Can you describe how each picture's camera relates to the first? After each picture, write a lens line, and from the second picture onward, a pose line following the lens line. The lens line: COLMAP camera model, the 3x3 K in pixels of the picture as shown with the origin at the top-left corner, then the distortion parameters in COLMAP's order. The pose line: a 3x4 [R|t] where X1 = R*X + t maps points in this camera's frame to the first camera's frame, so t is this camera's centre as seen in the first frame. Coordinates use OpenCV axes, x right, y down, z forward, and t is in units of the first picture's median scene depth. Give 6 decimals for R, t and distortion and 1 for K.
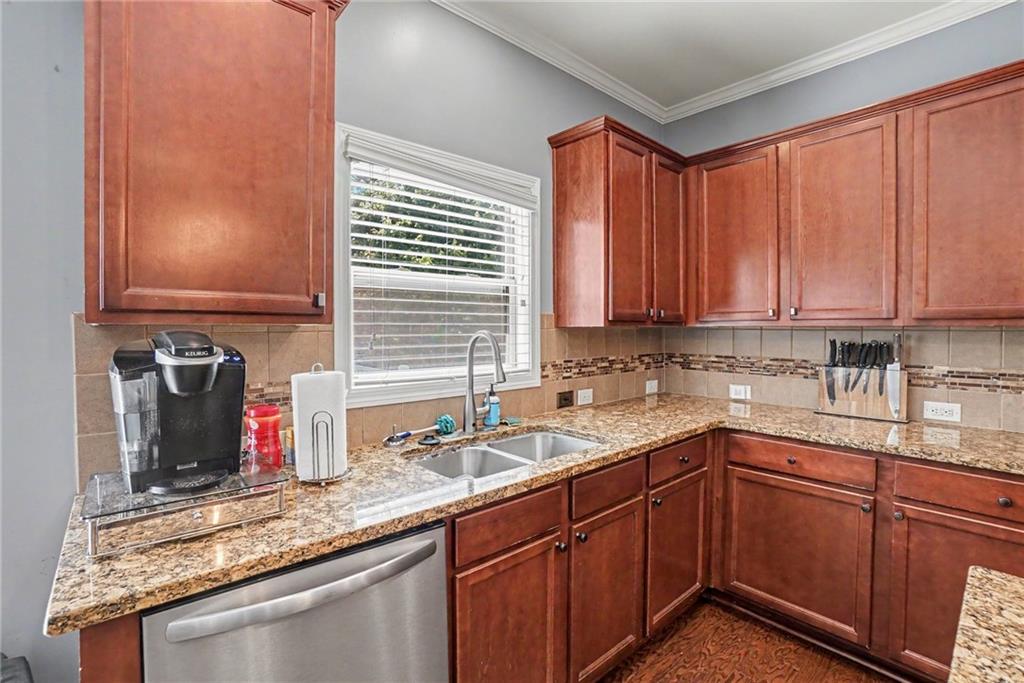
lens RADIAL K [[453.3, 0, 496.5], [0, 453.3, 337.2], [0, 0, 1]] dist [-0.037493, 0.000001]
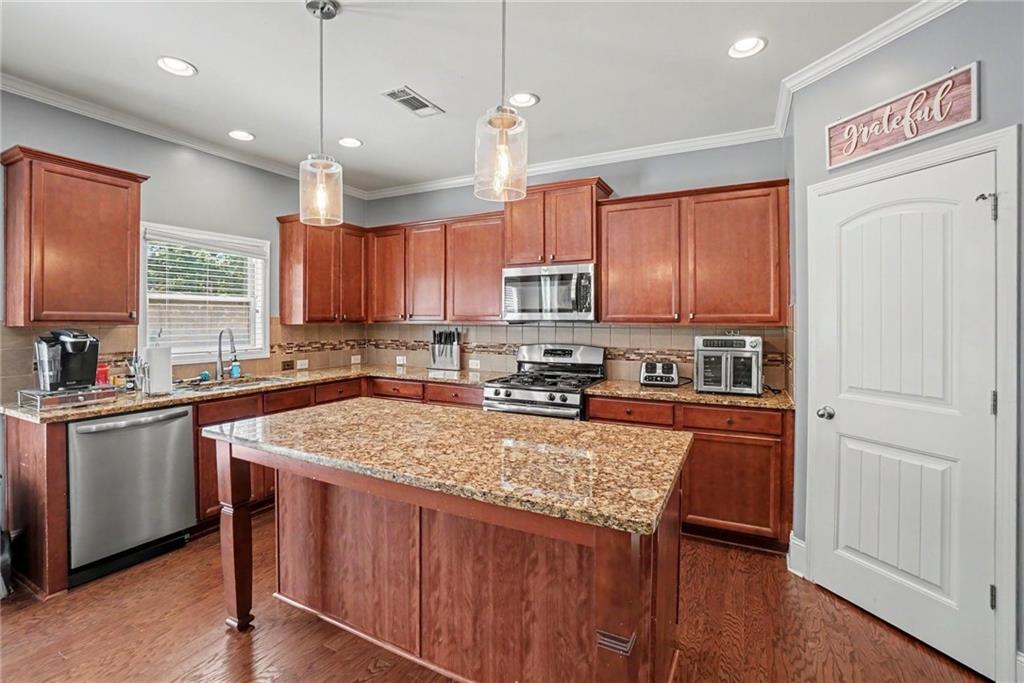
lens RADIAL K [[516.0, 0, 509.9], [0, 516.0, 319.5], [0, 0, 1]] dist [-0.003150, 0.000331]
pose [[0.948831, -0.001301, 0.315781, 0.377013], [0.007764, 0.999785, -0.019208, 0.004864], [-0.315688, 0.020677, 0.948638, -1.316026]]
